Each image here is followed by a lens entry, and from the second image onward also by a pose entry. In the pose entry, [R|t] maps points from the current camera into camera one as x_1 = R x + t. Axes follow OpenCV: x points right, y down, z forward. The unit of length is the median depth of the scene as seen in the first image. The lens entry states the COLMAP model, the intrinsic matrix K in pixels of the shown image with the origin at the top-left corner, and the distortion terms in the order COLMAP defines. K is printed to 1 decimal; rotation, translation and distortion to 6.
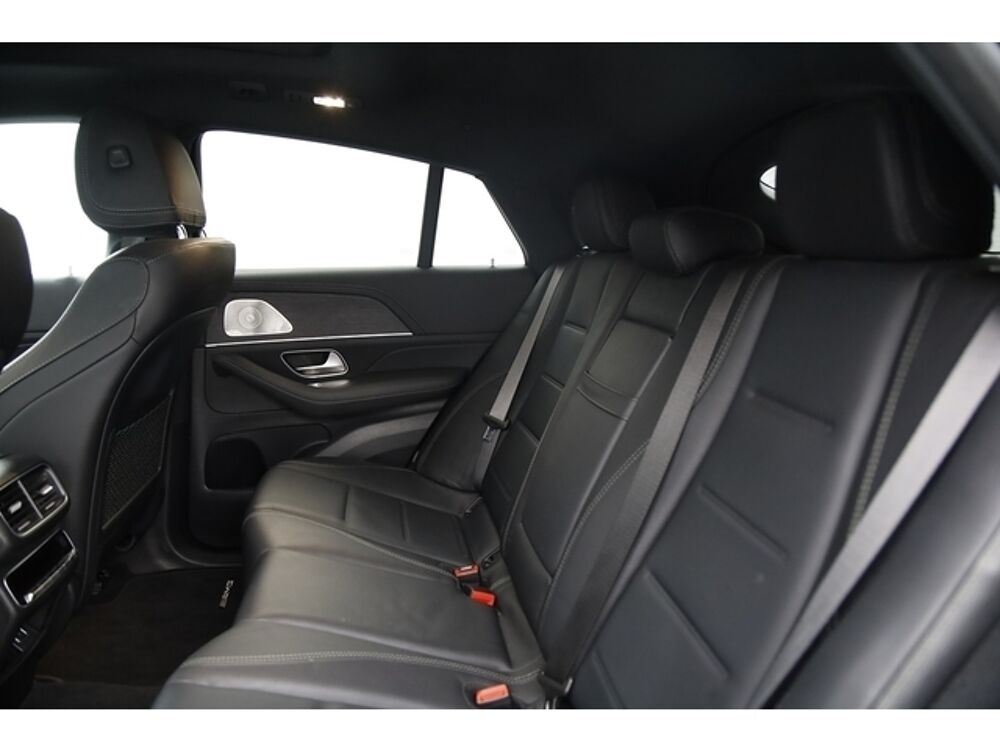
lens RADIAL K [[713.2, 0, 496.1], [0, 713.2, 379.0], [0, 0, 1]] dist [-0.080729, 0.067169]
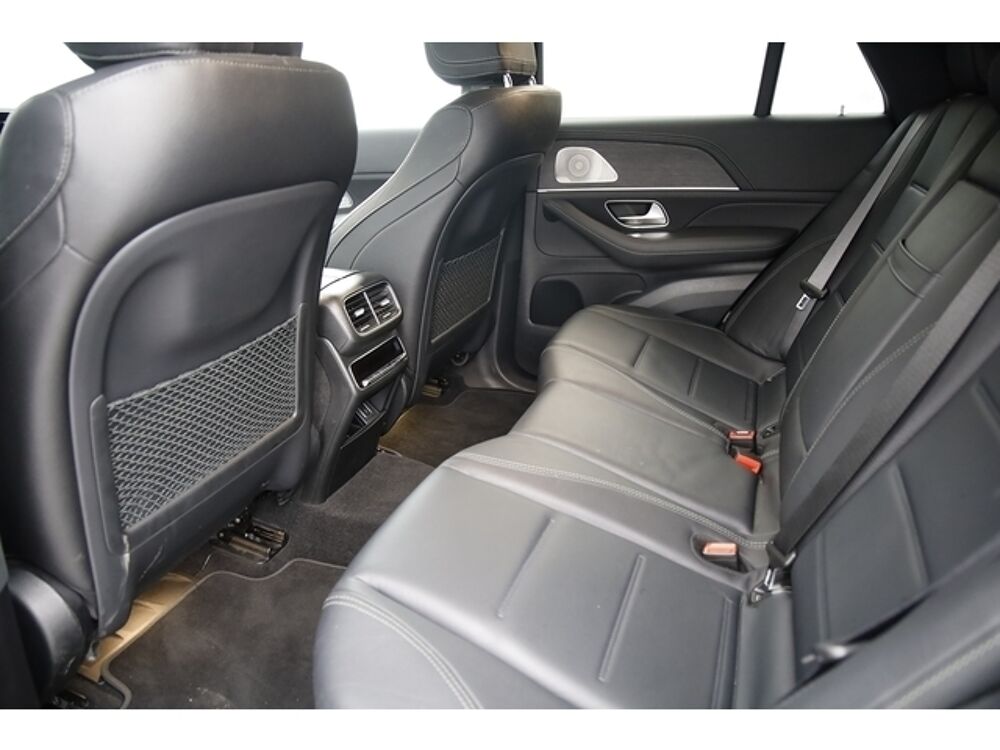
lens RADIAL K [[713.2, 0, 496.1], [0, 713.2, 379.0], [0, 0, 1]] dist [-0.080729, 0.067169]
pose [[0.865167, 0.164914, -0.473591, 0.100383], [-0.067500, 0.974083, 0.215884, 0.003432], [0.496920, -0.154809, 0.853877, -0.002708]]
